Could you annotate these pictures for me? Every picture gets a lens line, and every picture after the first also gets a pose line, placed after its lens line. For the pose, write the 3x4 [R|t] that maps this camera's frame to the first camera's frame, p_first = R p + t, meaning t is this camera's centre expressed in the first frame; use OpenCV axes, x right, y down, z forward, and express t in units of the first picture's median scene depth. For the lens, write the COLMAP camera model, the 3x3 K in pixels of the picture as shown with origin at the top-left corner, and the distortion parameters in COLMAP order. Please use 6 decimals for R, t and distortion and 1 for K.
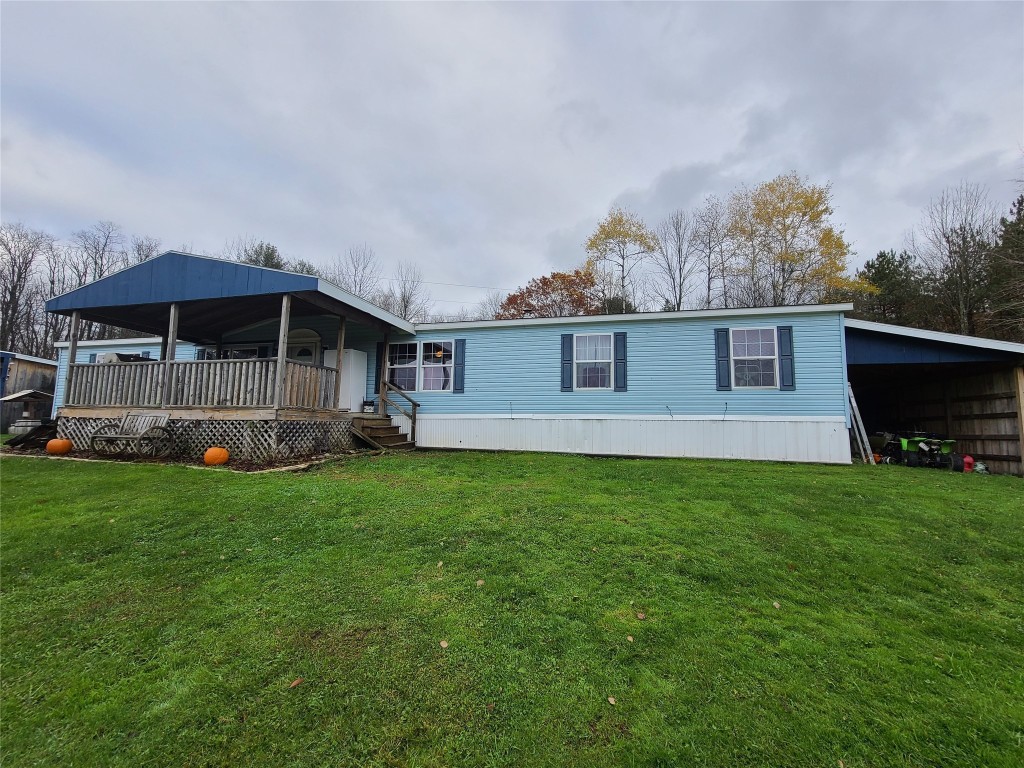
lens RADIAL K [[421.4, 0, 523.1], [0, 421.4, 386.3], [0, 0, 1]] dist [0.002209, -0.000417]
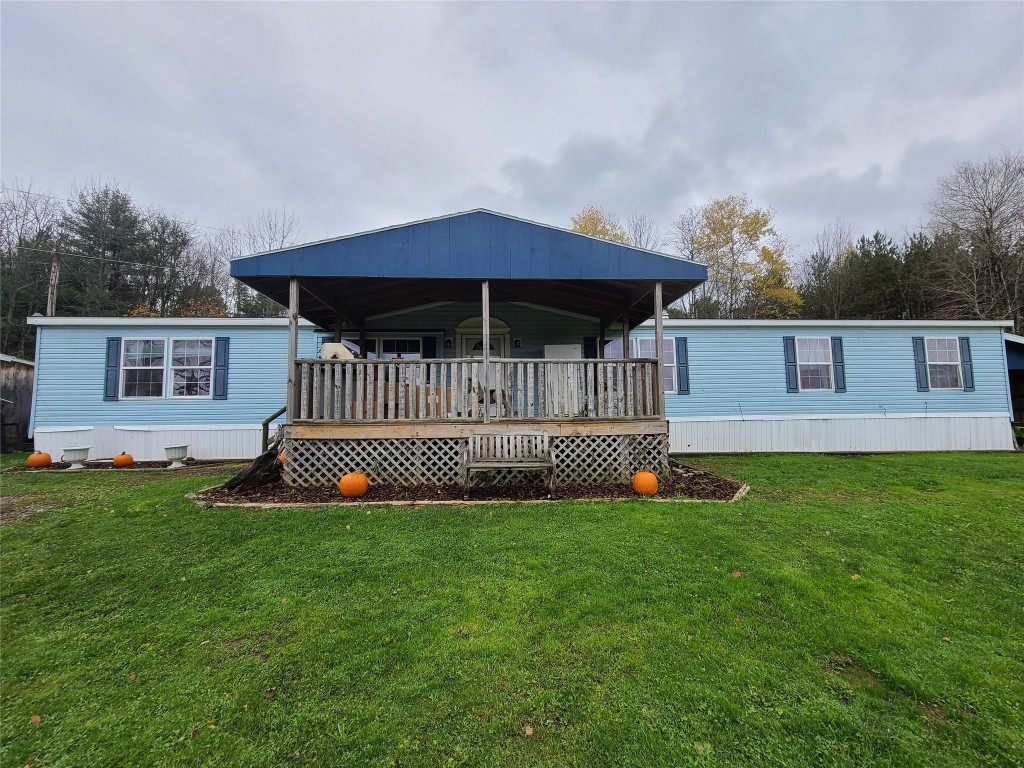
lens RADIAL K [[421.4, 0, 523.1], [0, 421.4, 386.3], [0, 0, 1]] dist [0.002209, -0.000417]
pose [[0.951000, -0.003355, 0.309173, -0.865112], [-0.003464, 0.999763, 0.021506, -0.023491], [-0.309172, -0.021523, 0.950763, 0.235079]]
